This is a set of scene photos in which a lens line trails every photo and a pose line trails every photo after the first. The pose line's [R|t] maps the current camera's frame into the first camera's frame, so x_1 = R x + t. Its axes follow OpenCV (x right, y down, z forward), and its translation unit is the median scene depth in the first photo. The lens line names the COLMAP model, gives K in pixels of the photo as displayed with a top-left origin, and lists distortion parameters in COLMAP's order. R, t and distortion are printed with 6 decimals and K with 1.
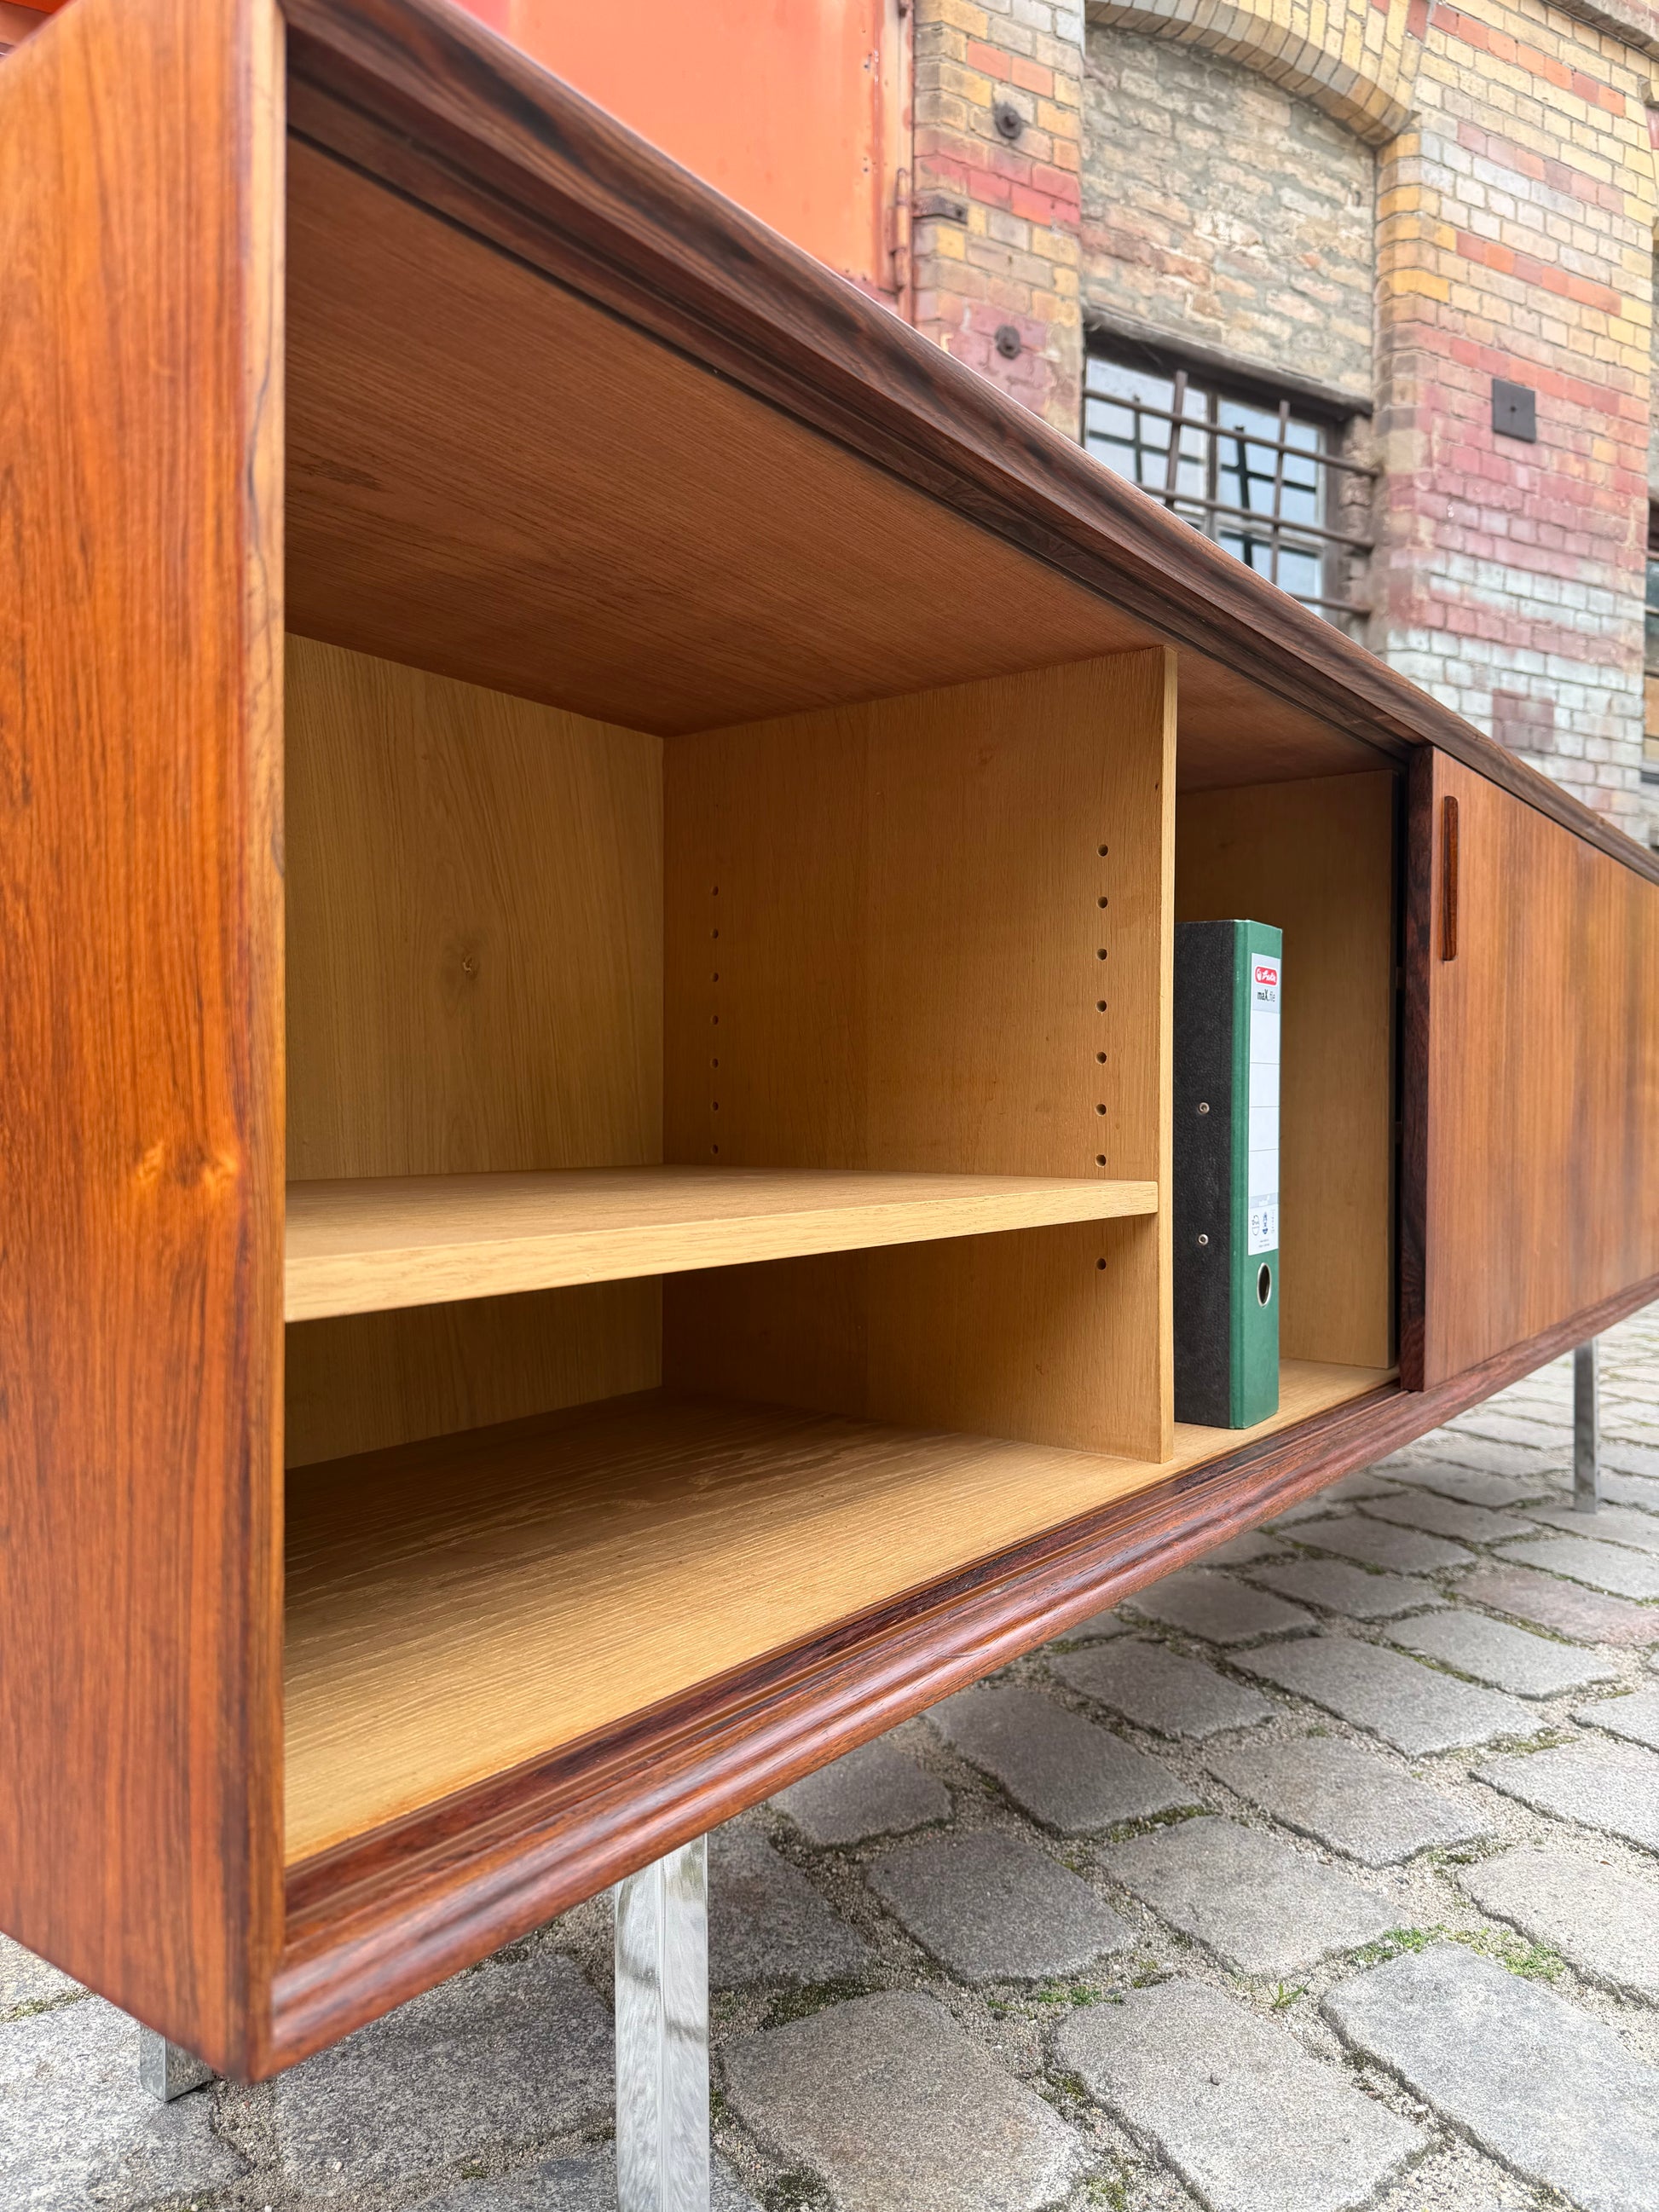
lens RADIAL K [[1598.2, 0, 838.8], [0, 1598.2, 1107.7], [0, 0, 1]] dist [-0.010118, -0.004988]
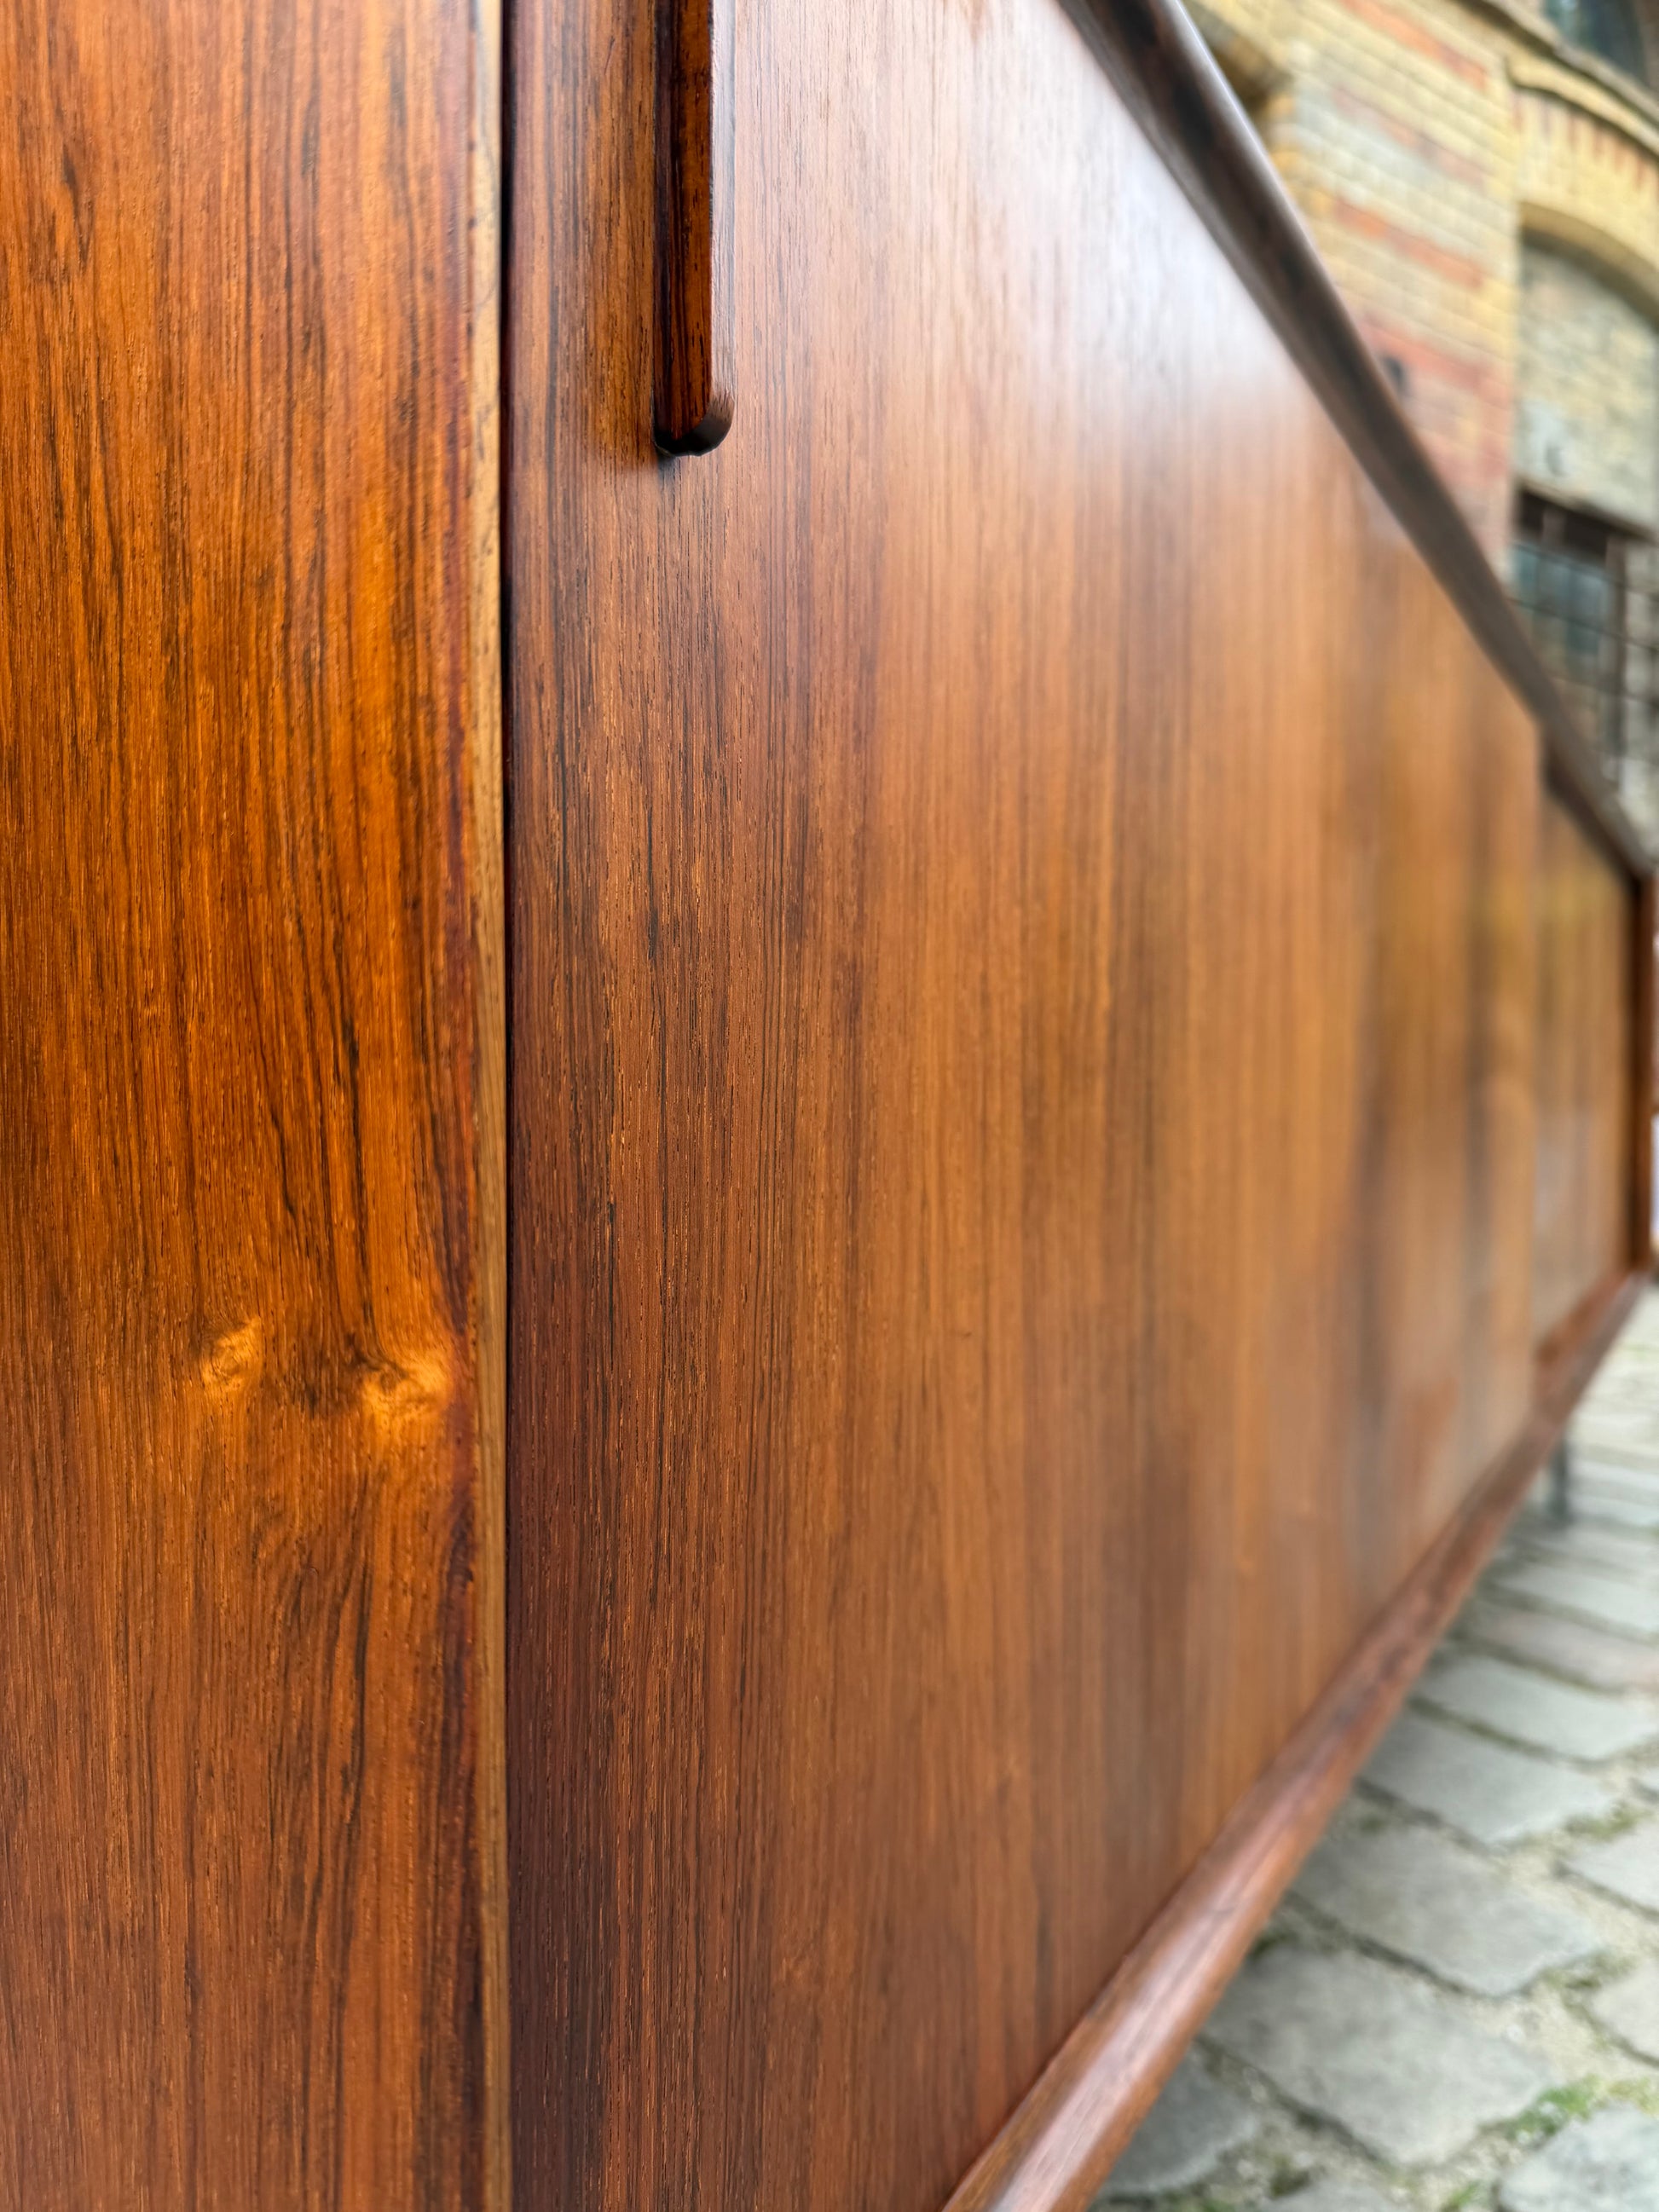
lens RADIAL K [[1638.5, 0, 829.5], [0, 1638.5, 1106.0], [0, 0, 1]] dist [-0.035483, 0.000216]
pose [[0.994197, -0.004900, 0.107459, -0.292649], [0.003772, 0.999936, 0.010695, -0.050421], [-0.107504, -0.010228, 0.994152, 0.454883]]
